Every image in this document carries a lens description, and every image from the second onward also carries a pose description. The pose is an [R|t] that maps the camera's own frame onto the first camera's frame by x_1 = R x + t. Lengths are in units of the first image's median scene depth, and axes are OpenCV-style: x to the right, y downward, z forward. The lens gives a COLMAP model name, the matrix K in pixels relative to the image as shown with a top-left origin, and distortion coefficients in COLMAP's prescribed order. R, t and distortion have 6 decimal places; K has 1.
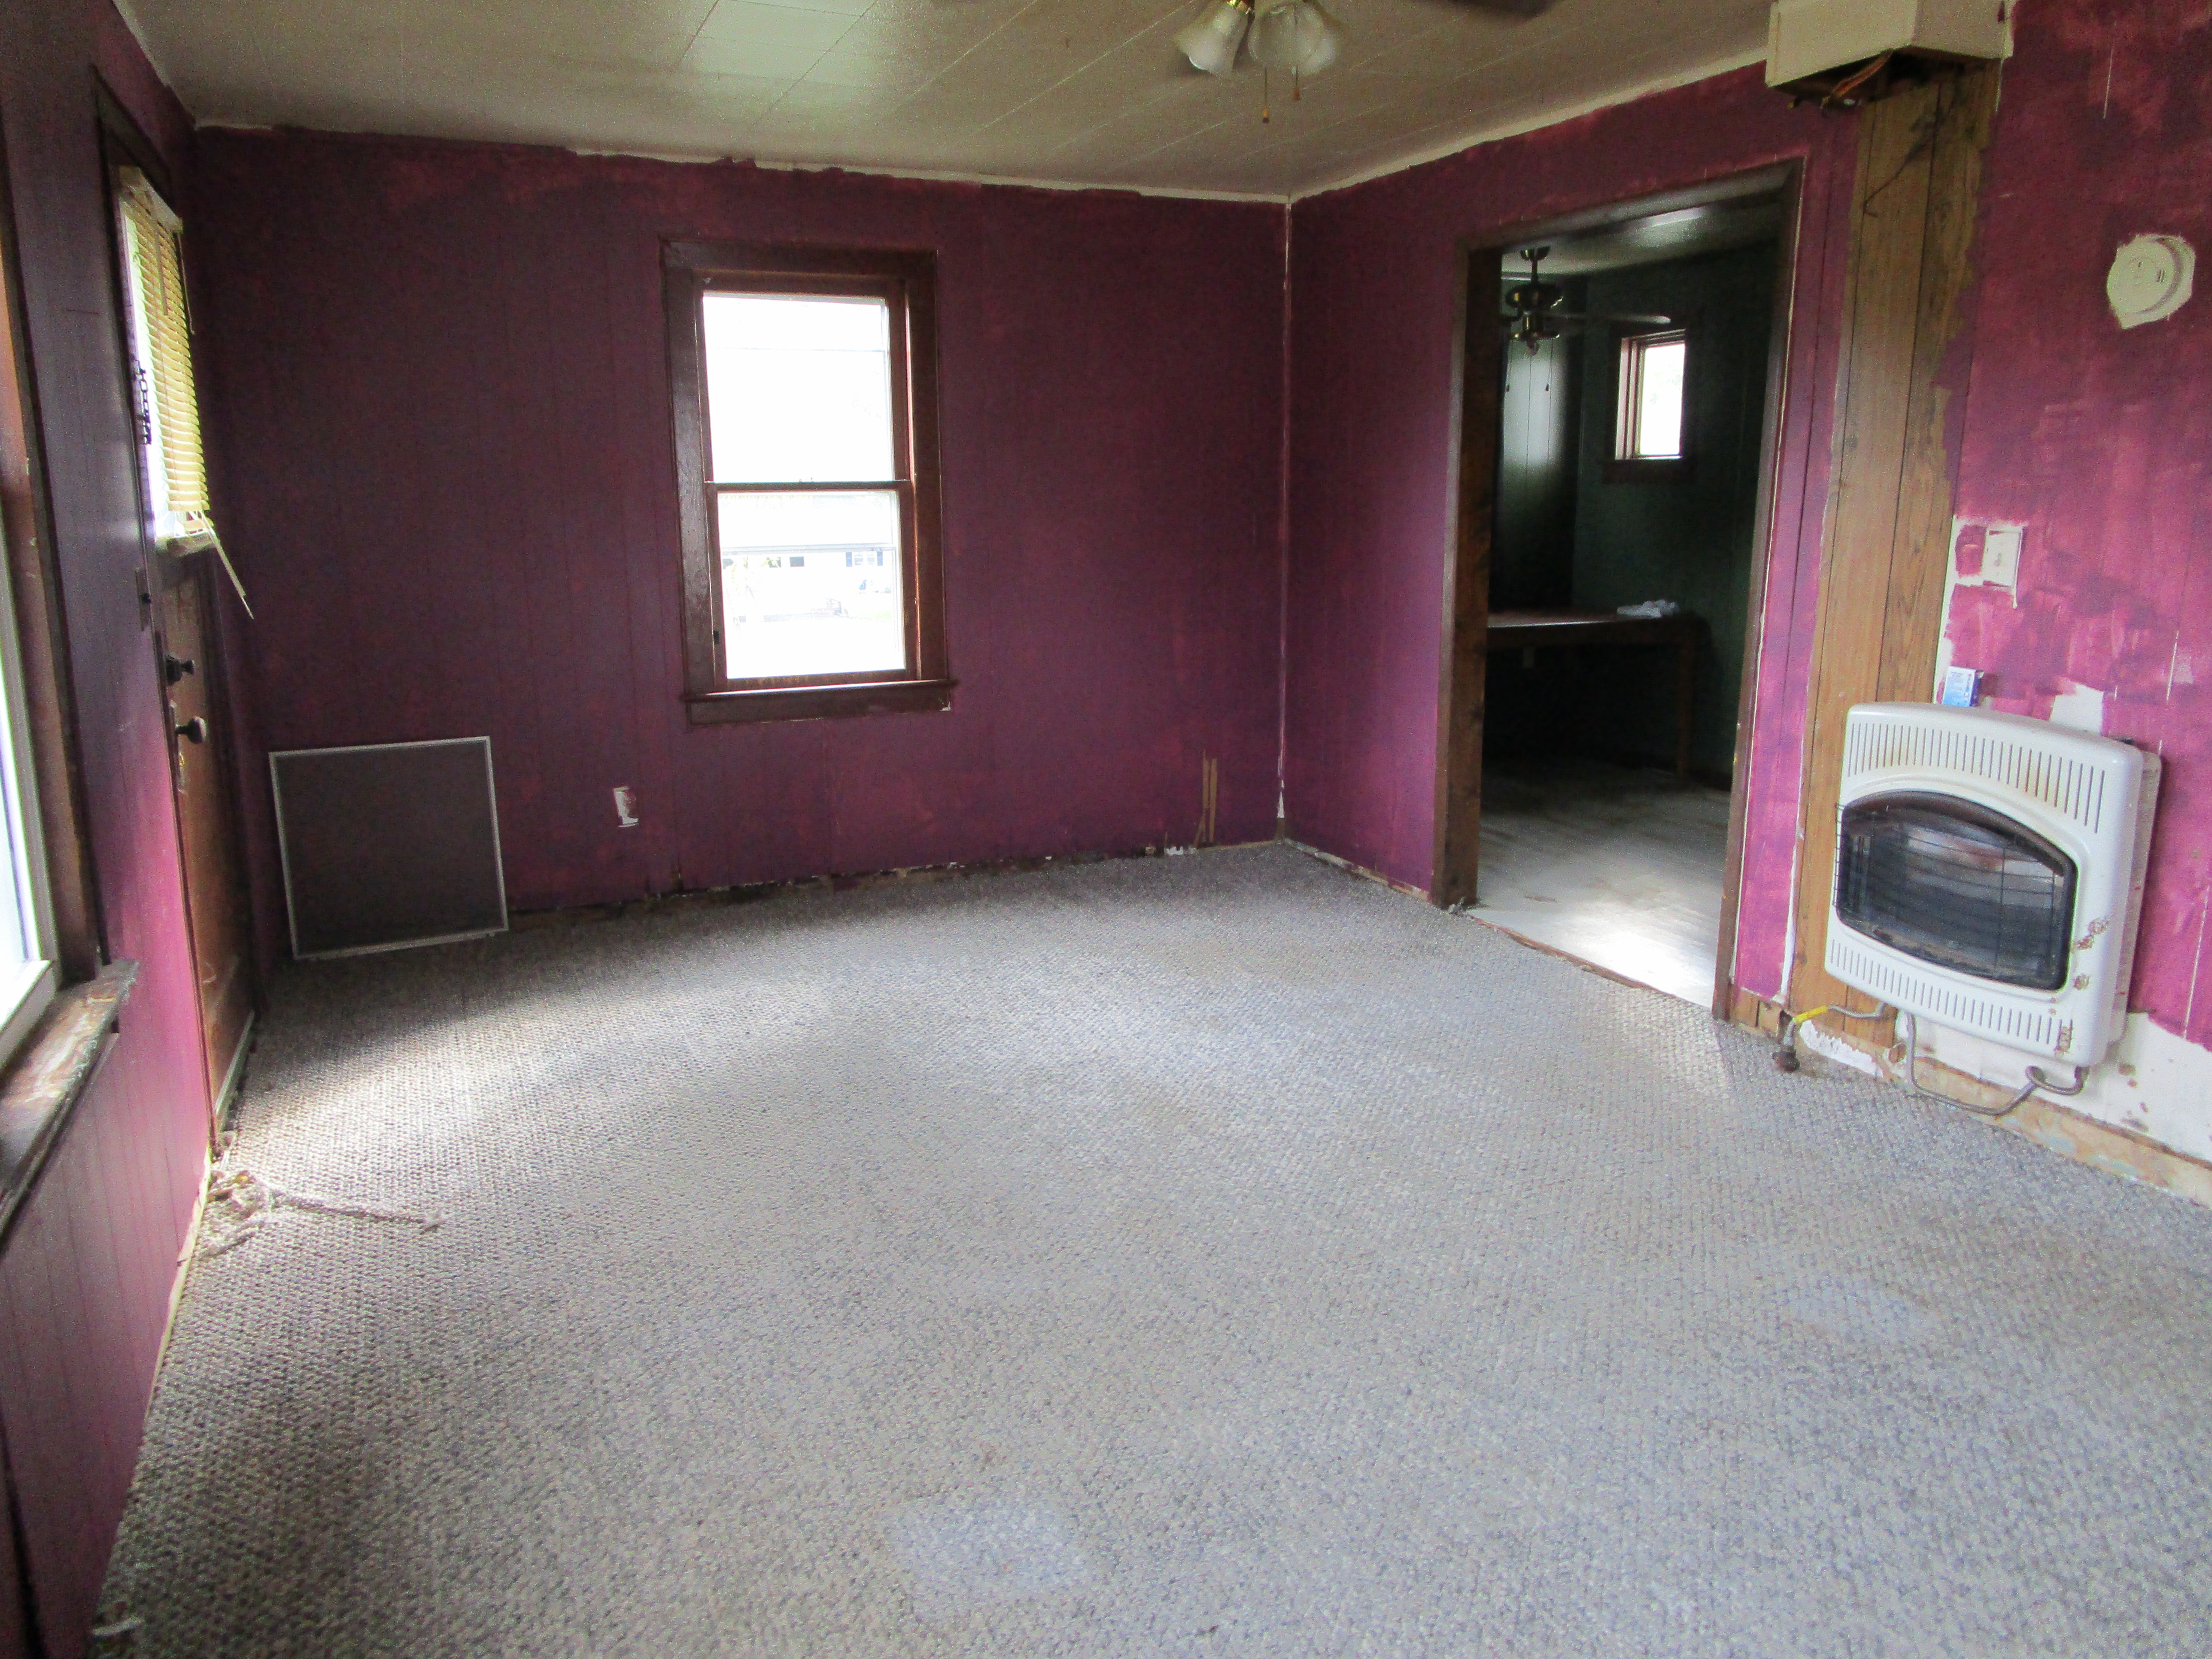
lens RADIAL K [[1605.4, 0, 1104.3], [0, 1605.4, 831.7], [0, 0, 1]] dist [-0.013868, 0.005442]
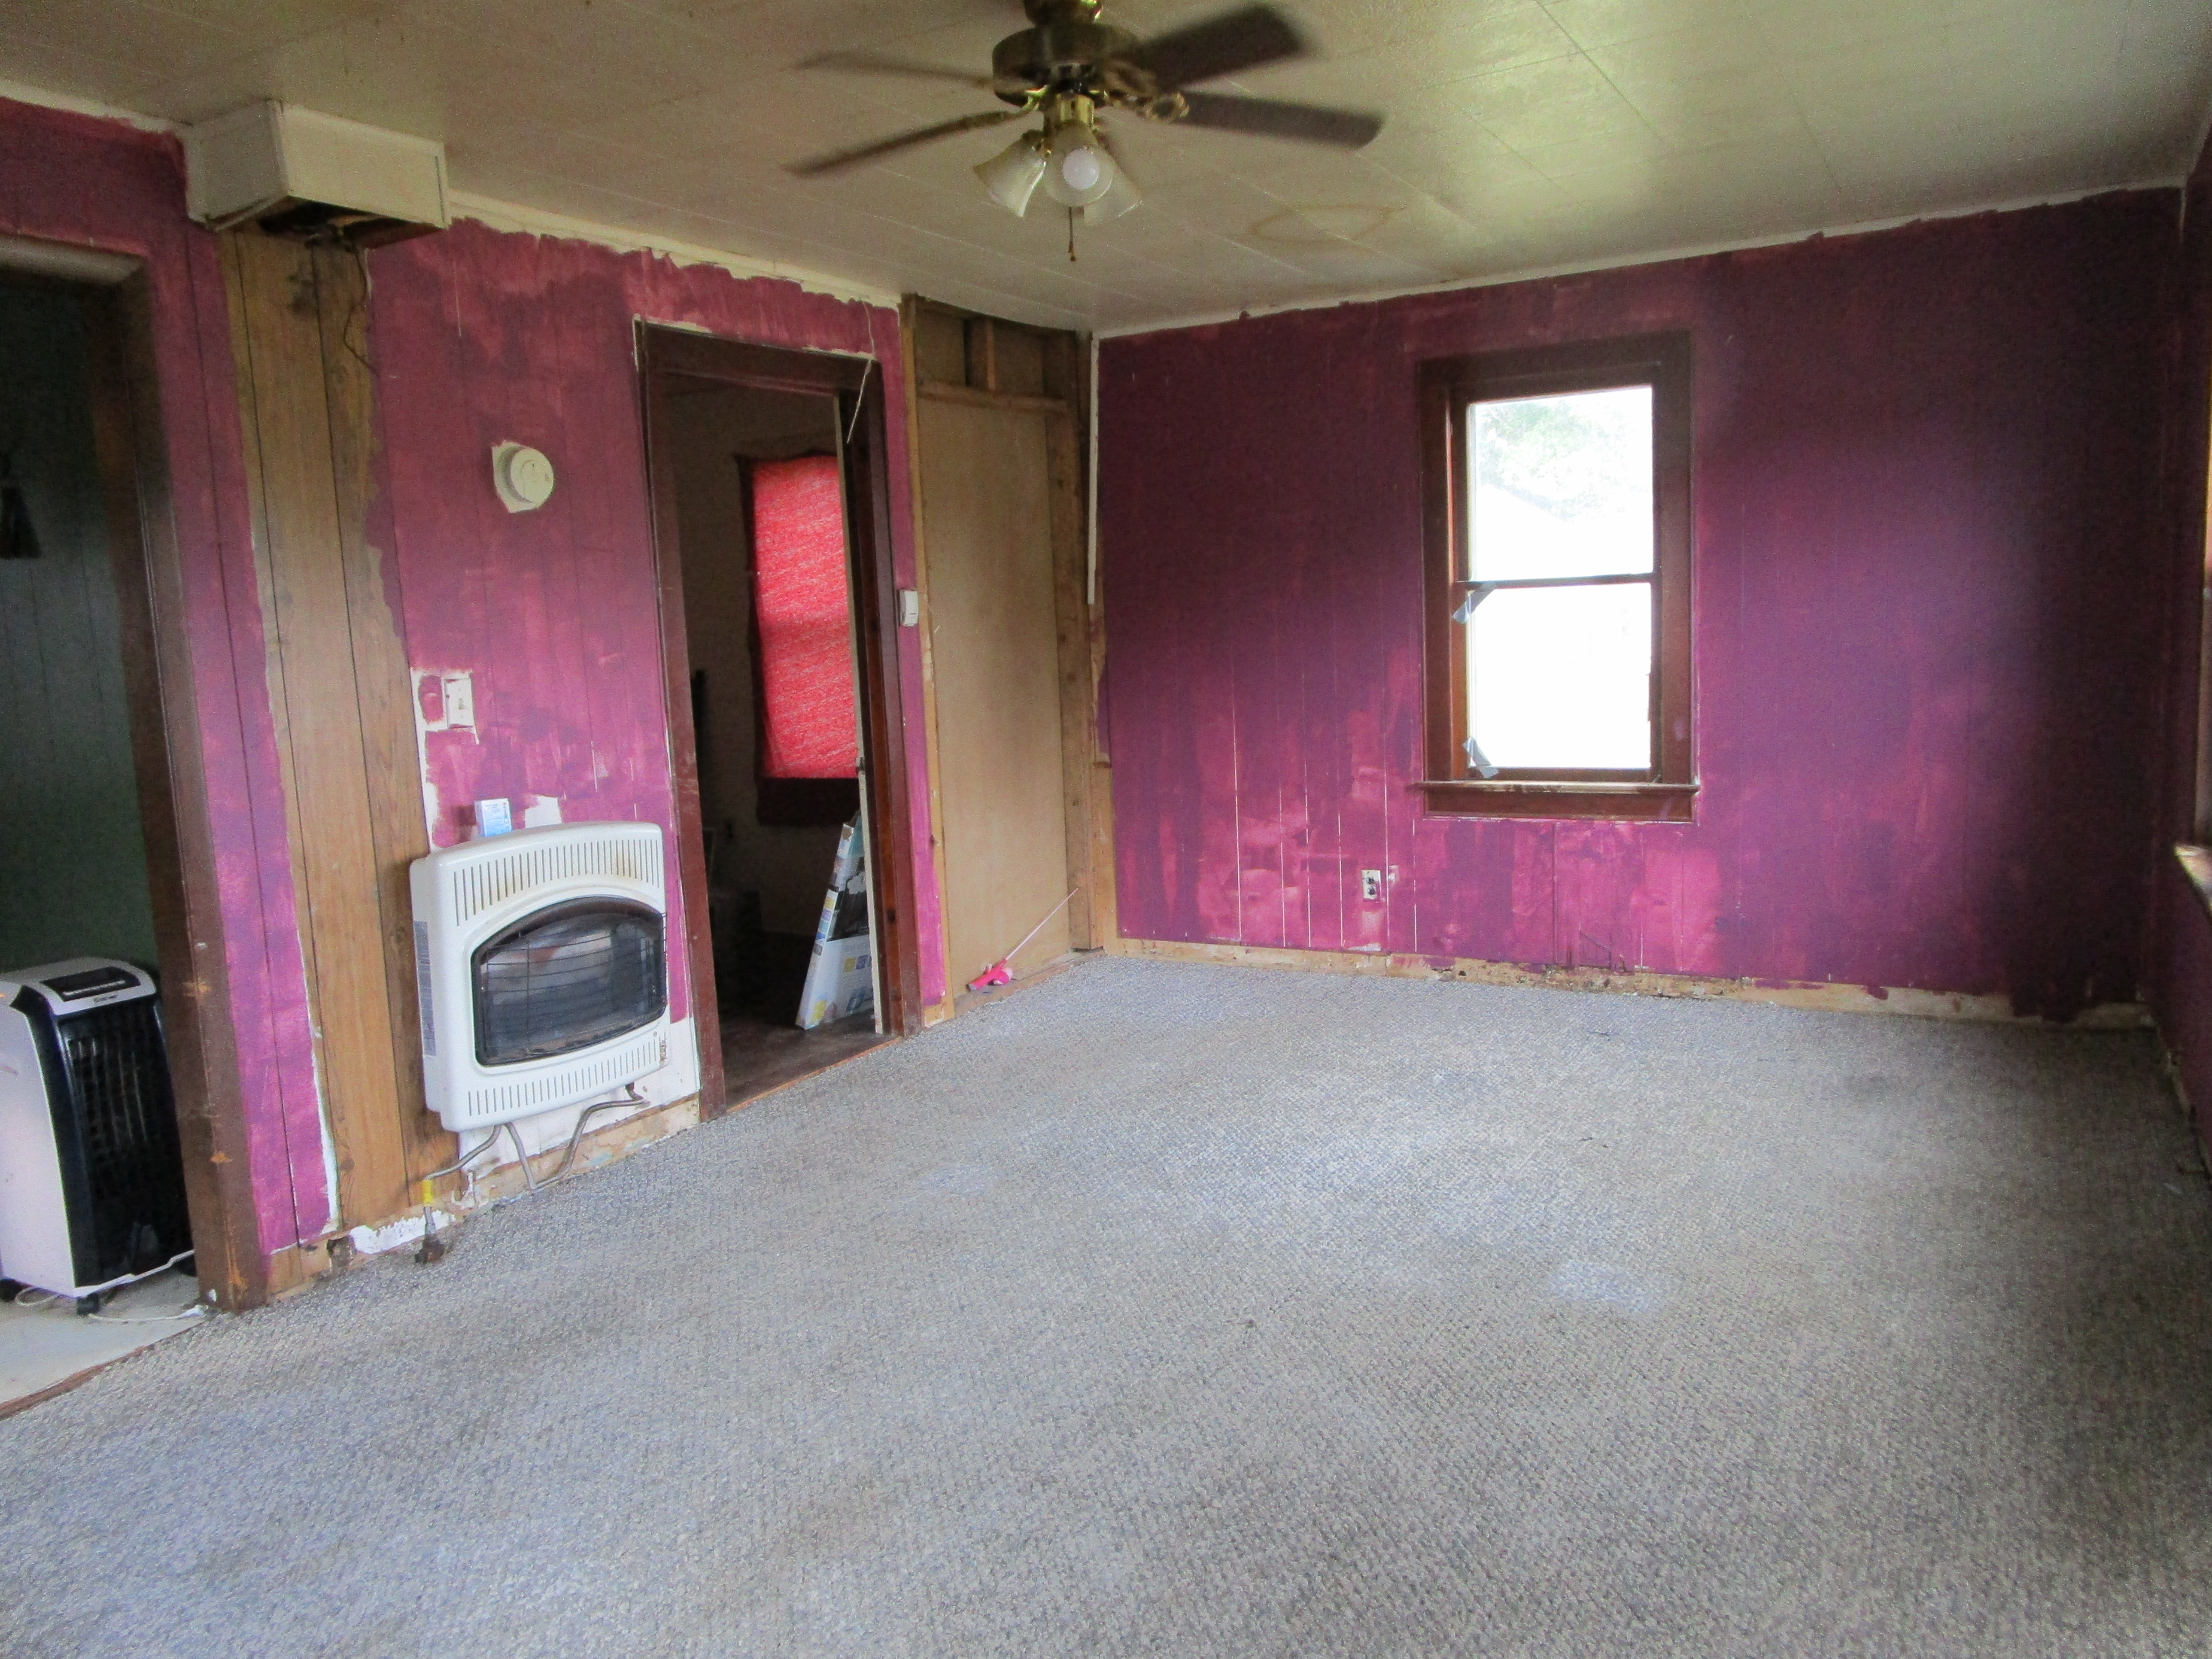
lens RADIAL K [[1605.4, 0, 1096.4], [0, 1605.4, 827.1], [0, 0, 1]] dist [-0.013868, 0.005442]
pose [[-0.594534, -0.070452, 0.800978, -0.589803], [0.213360, 0.946621, 0.241631, -0.259410], [-0.775246, 0.314555, -0.547767, 1.271854]]
